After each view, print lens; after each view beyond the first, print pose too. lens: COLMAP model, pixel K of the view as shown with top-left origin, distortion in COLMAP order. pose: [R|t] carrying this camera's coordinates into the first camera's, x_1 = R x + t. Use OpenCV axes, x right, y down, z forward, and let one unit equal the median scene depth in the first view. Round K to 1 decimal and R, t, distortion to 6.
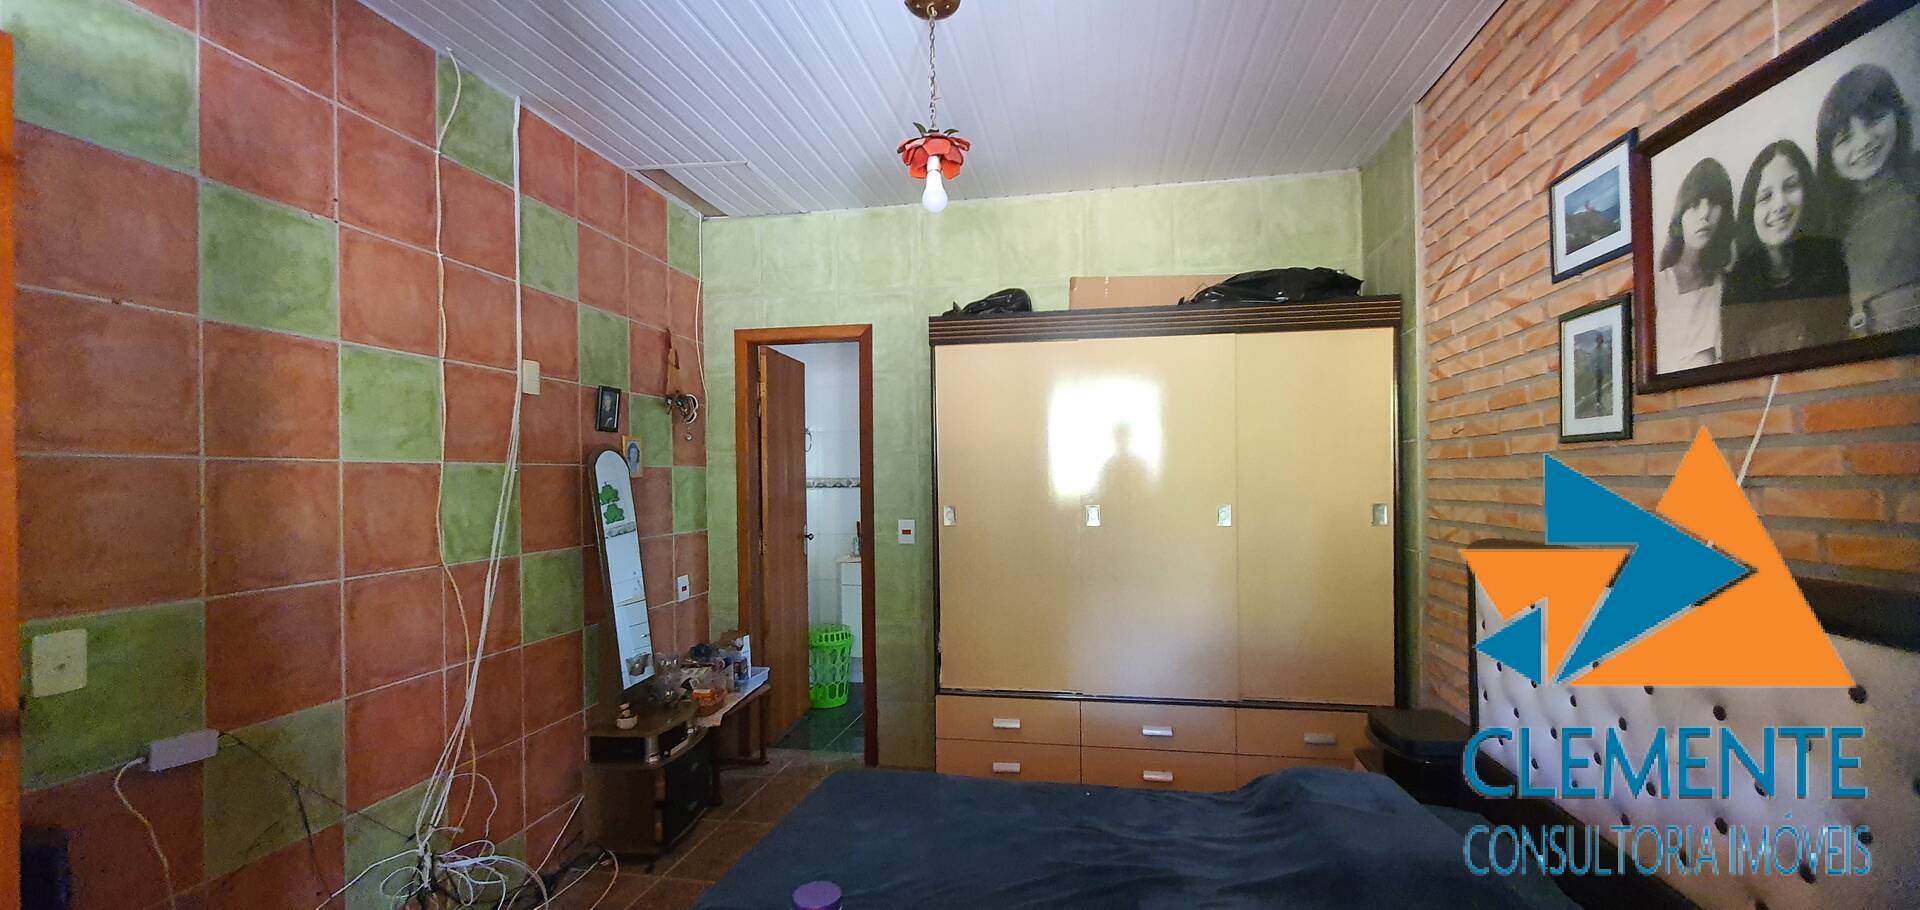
lens RADIAL K [[766.9, 0, 976.9], [0, 766.9, 472.8], [0, 0, 1]] dist [0.002117, -0.001194]
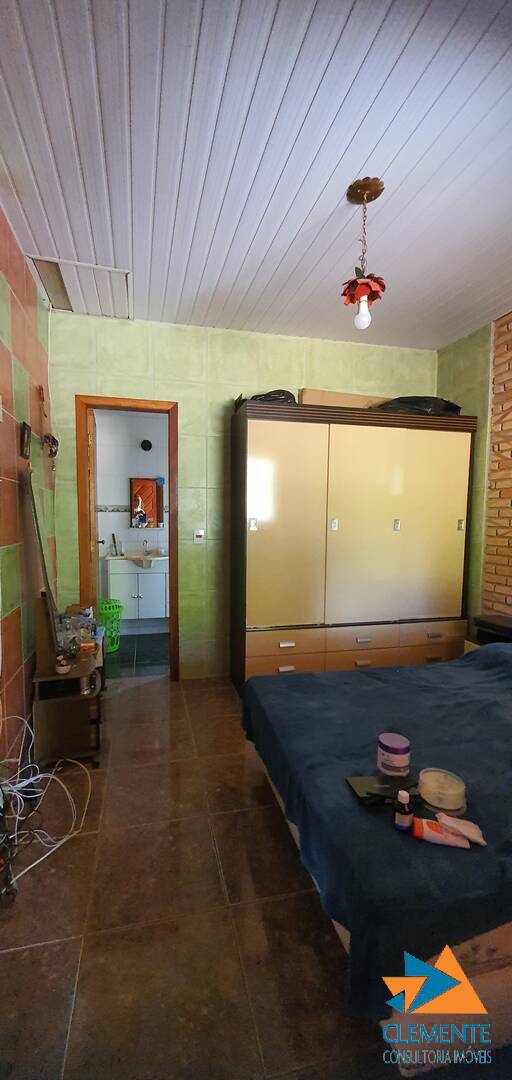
lens RADIAL K [[431.4, 0, 243.7], [0, 431.4, 546.5], [0, 0, 1]] dist [0.002117, -0.001194]
pose [[0.918122, -0.010025, 0.396171, -0.462774], [-0.018621, 0.997485, 0.068394, 0.043666], [-0.395860, -0.070171, 0.915626, 0.168702]]
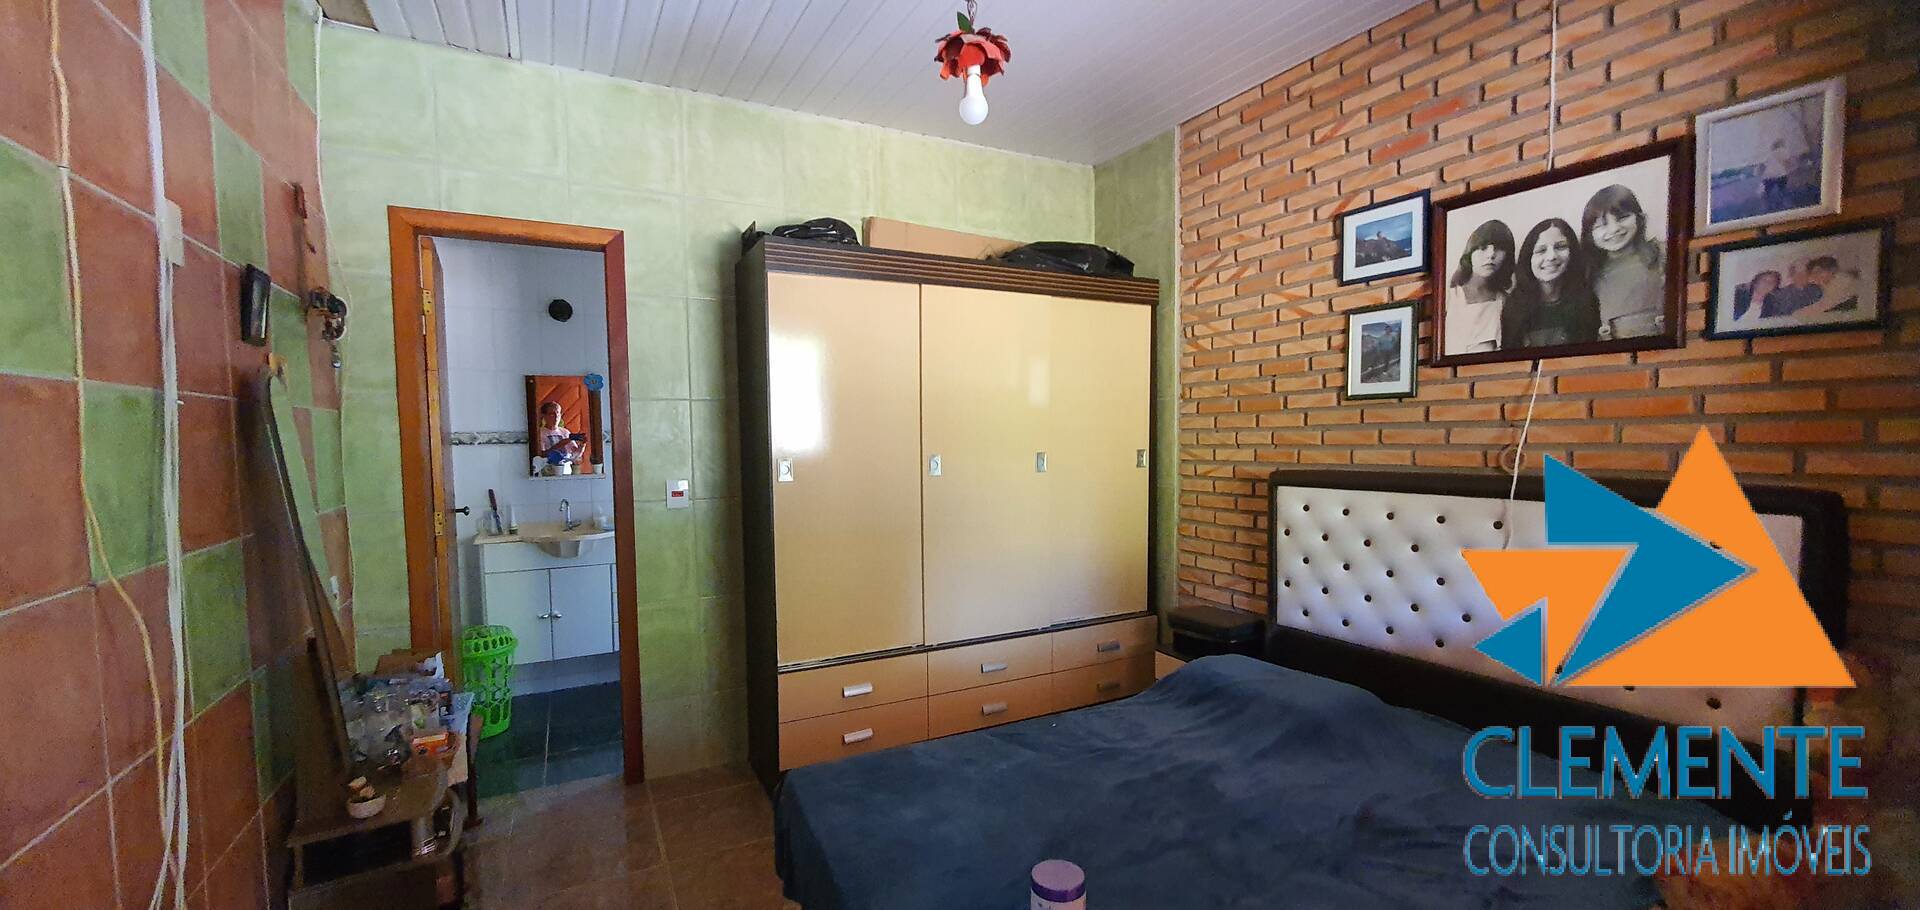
lens RADIAL K [[766.9, 0, 974.1], [0, 766.9, 475.1], [0, 0, 1]] dist [0.002117, -0.001194]
pose [[0.784698, -0.031925, 0.619055, -0.445747], [0.000518, 0.998706, 0.050848, 0.018521], [-0.619877, -0.039580, 0.783700, 0.200147]]
